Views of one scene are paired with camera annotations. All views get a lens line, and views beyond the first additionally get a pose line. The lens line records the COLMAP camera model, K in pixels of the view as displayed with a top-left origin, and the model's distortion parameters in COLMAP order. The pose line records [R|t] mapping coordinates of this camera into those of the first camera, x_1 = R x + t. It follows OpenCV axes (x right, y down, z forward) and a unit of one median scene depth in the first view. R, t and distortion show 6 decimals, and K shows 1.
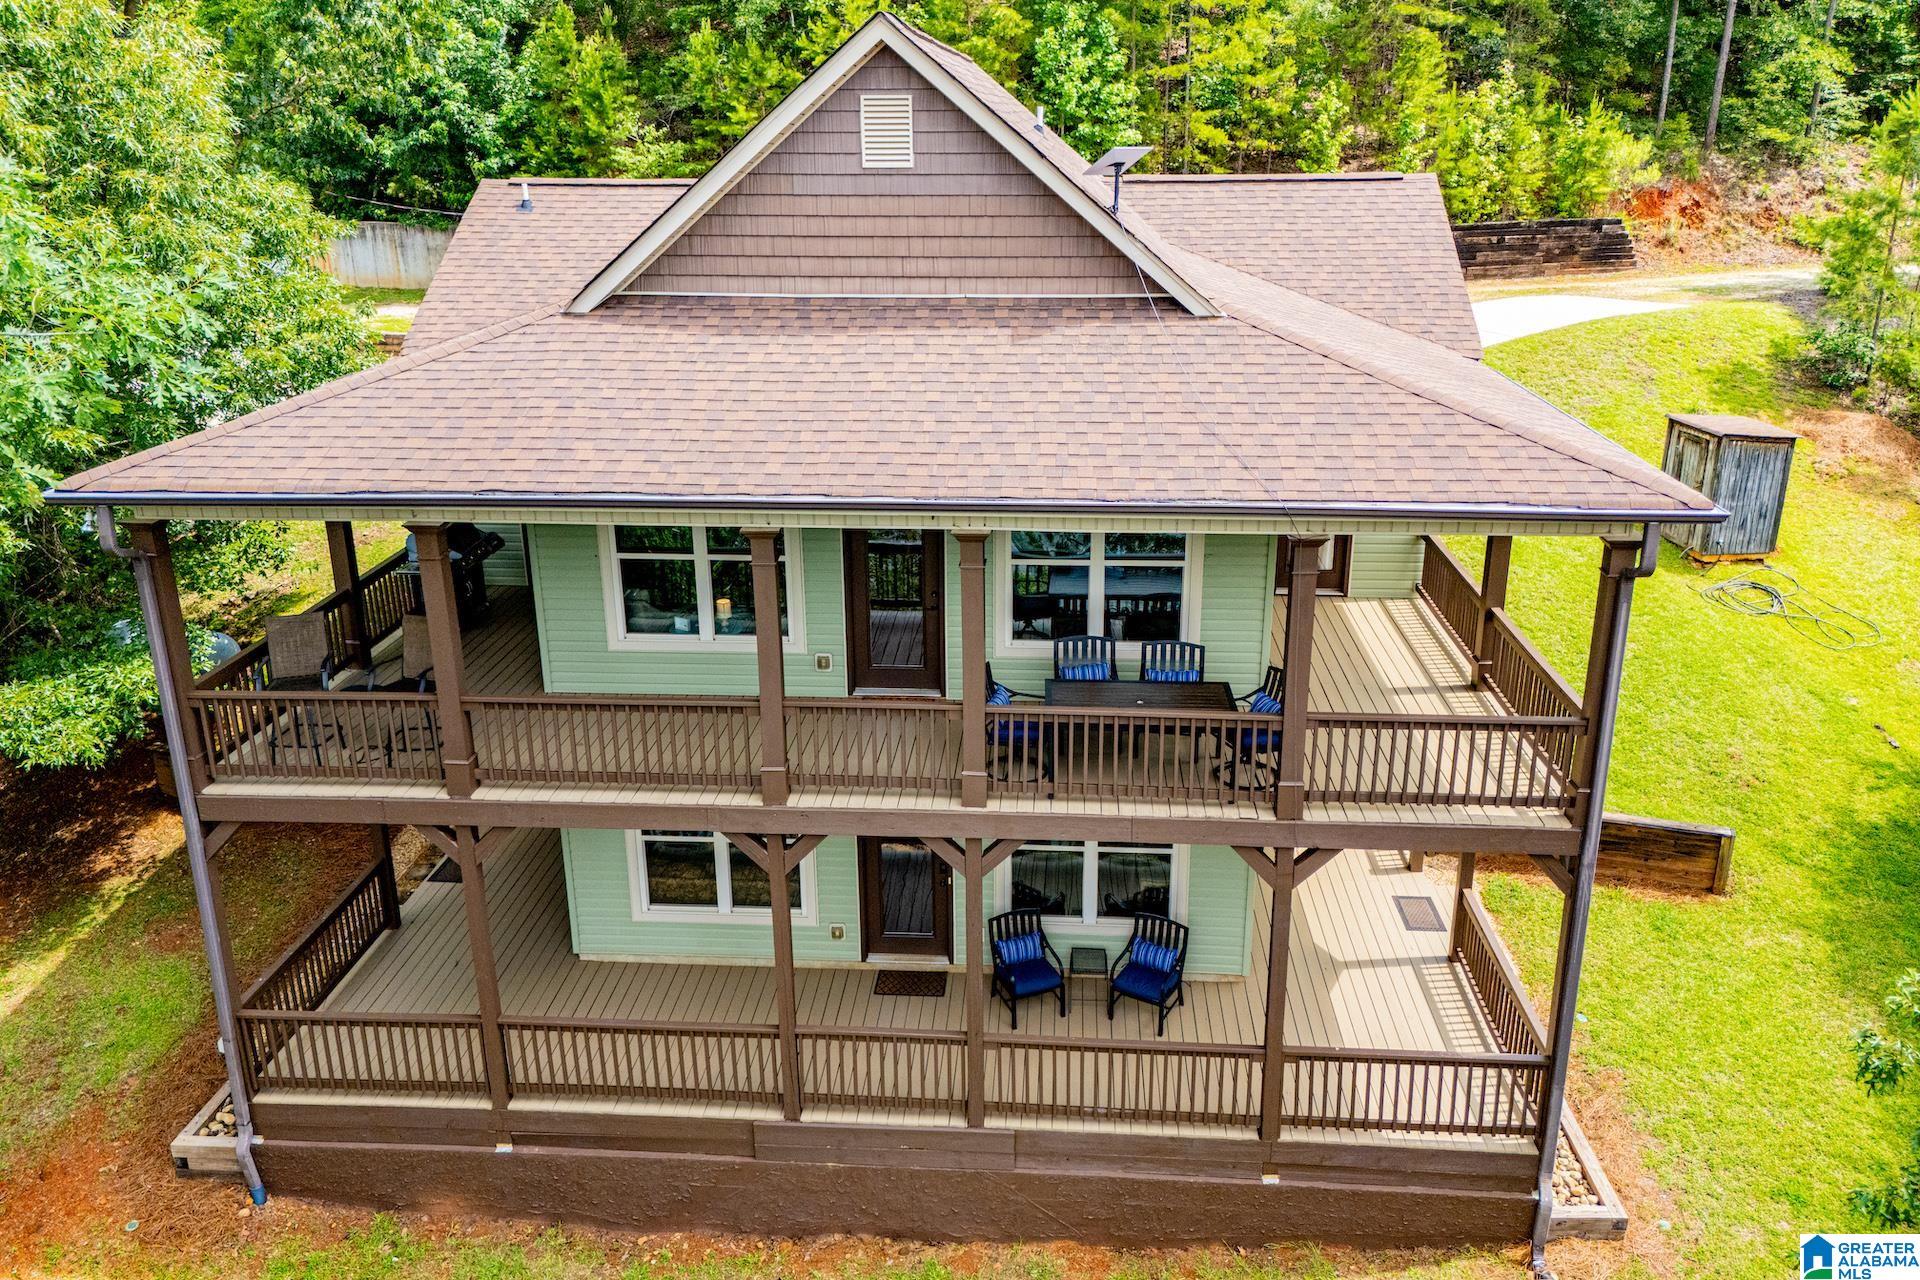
lens RADIAL K [[1412.7, 0, 959.8], [0, 1412.7, 578.4], [0, 0, 1]] dist [0.040717, 0.004129]
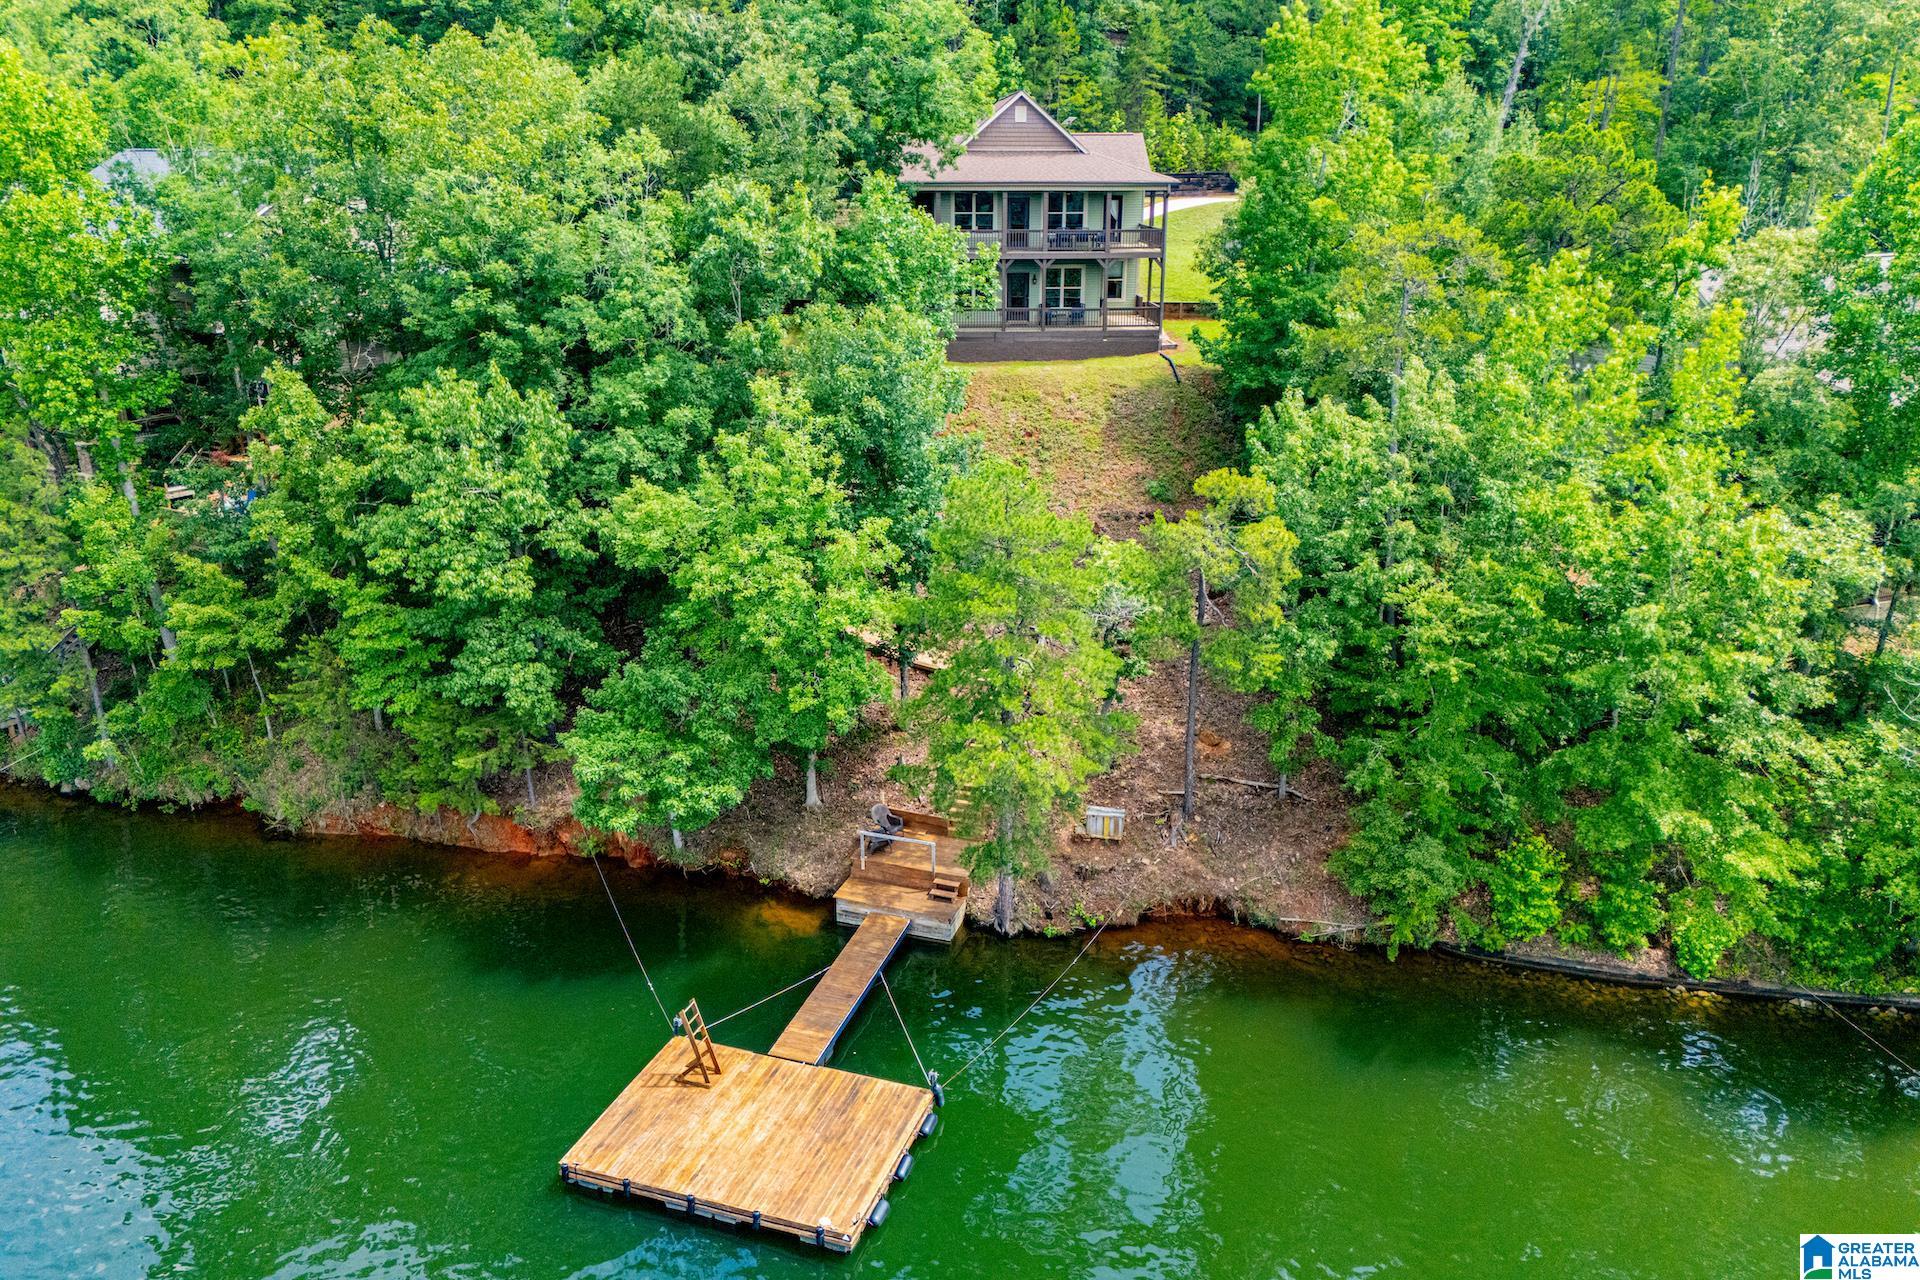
lens RADIAL K [[1388.5, 0, 960.0], [0, 1388.5, 640.0], [0, 0, 1]] dist [-0.002631, -0.000294]
pose [[0.991982, -0.032579, 0.122109, -0.802672], [0.030042, 0.999294, 0.022565, 1.219541], [-0.122758, -0.018716, 0.992260, -3.310160]]
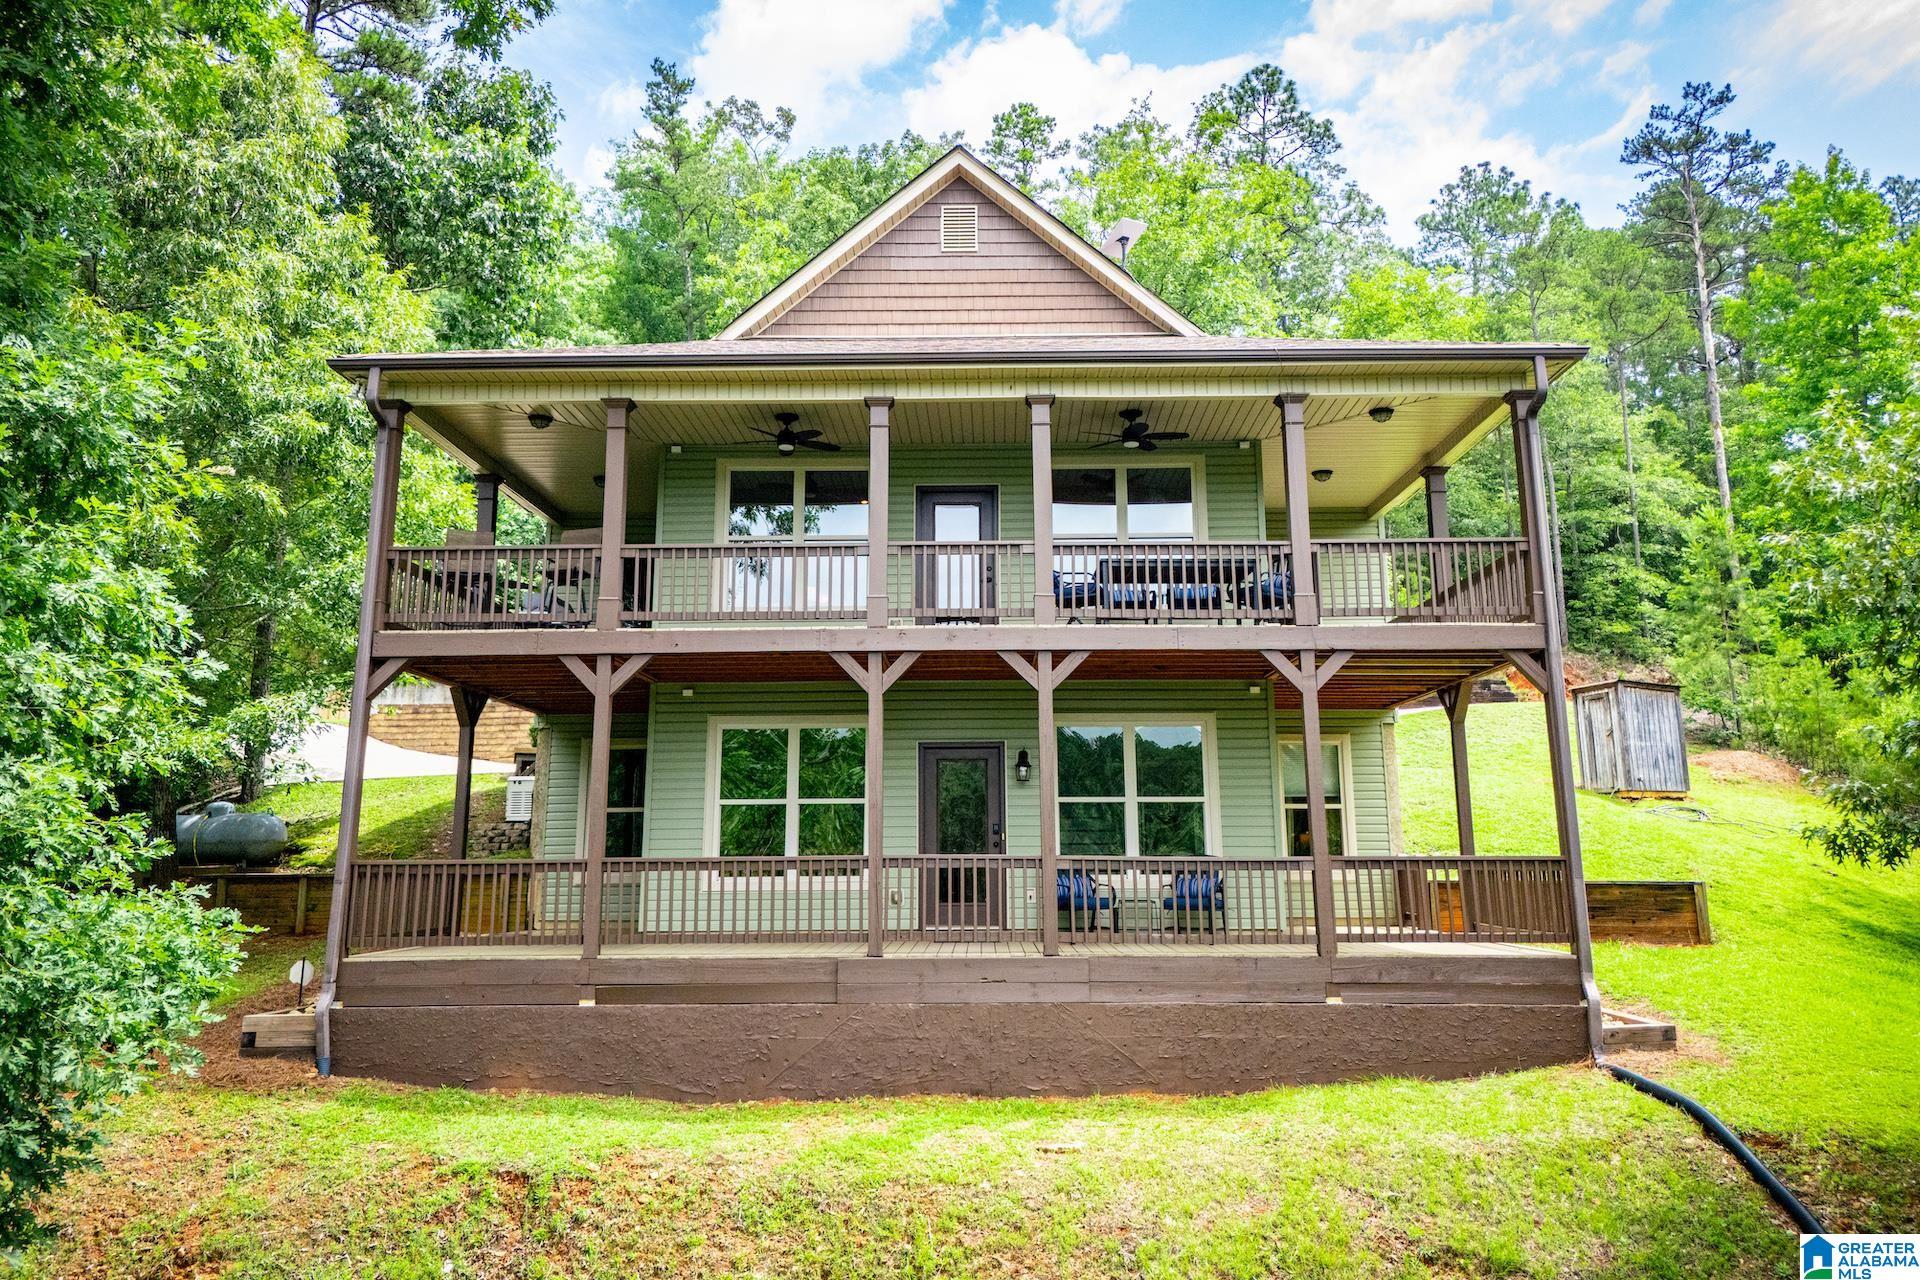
lens RADIAL K [[1412.7, 0, 959.8], [0, 1412.7, 578.4], [0, 0, 1]] dist [0.040717, 0.004129]
pose [[0.998427, 0.015643, 0.053847, -0.110396], [0.013791, 0.862290, -0.506227, 0.638691], [-0.054351, 0.506174, 0.860717, -0.036796]]
